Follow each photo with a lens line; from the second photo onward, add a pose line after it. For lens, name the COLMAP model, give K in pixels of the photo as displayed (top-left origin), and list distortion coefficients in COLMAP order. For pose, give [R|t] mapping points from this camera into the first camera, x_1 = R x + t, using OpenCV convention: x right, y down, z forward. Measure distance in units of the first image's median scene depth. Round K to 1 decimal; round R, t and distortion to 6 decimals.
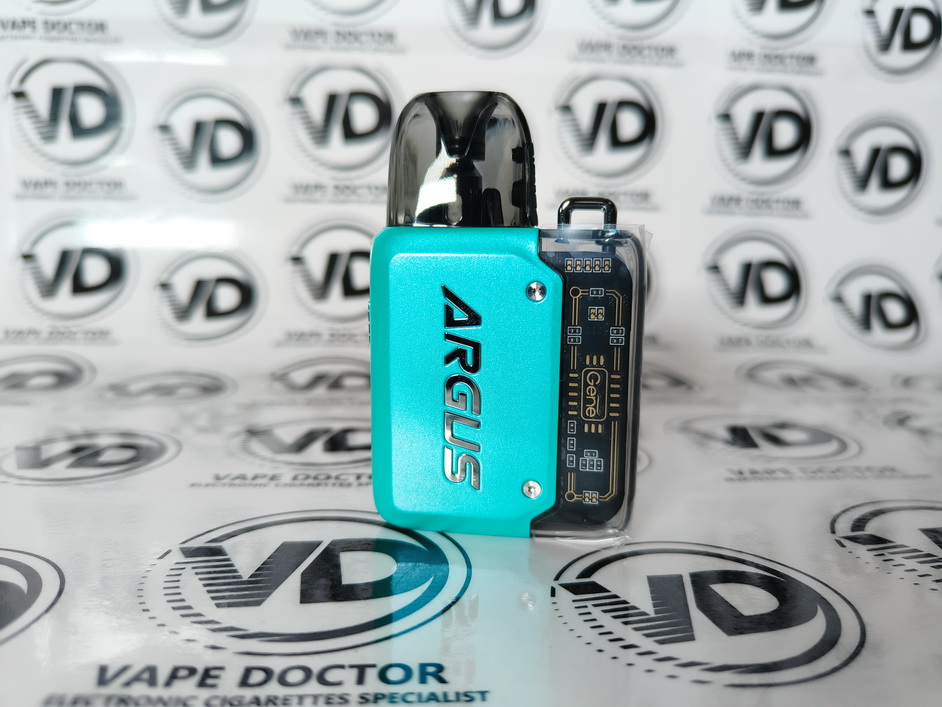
lens RADIAL K [[695.7, 0, 473.0], [0, 695.7, 354.4], [0, 0, 1]] dist [-0.048160, 0.009754]
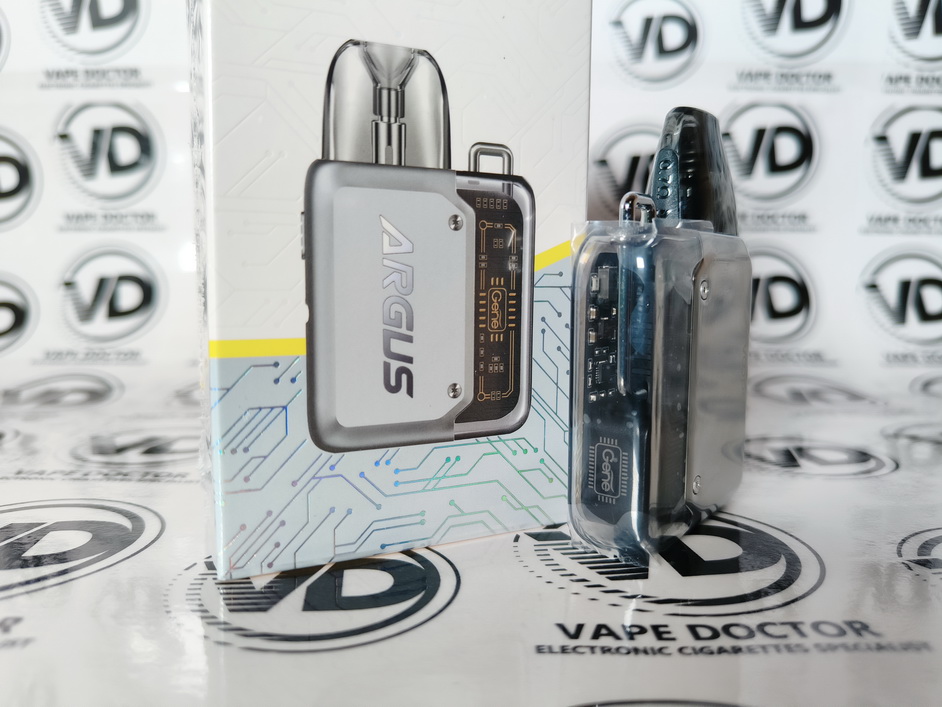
lens RADIAL K [[697.3, 0, 470.6], [0, 697.3, 355.8], [0, 0, 1]] dist [-0.042978, 0.013239]
pose [[0.997756, -0.011293, -0.065994, -0.180004], [0.008073, 0.998773, -0.048859, 0.022737], [0.066464, 0.048216, 0.996623, -0.044888]]
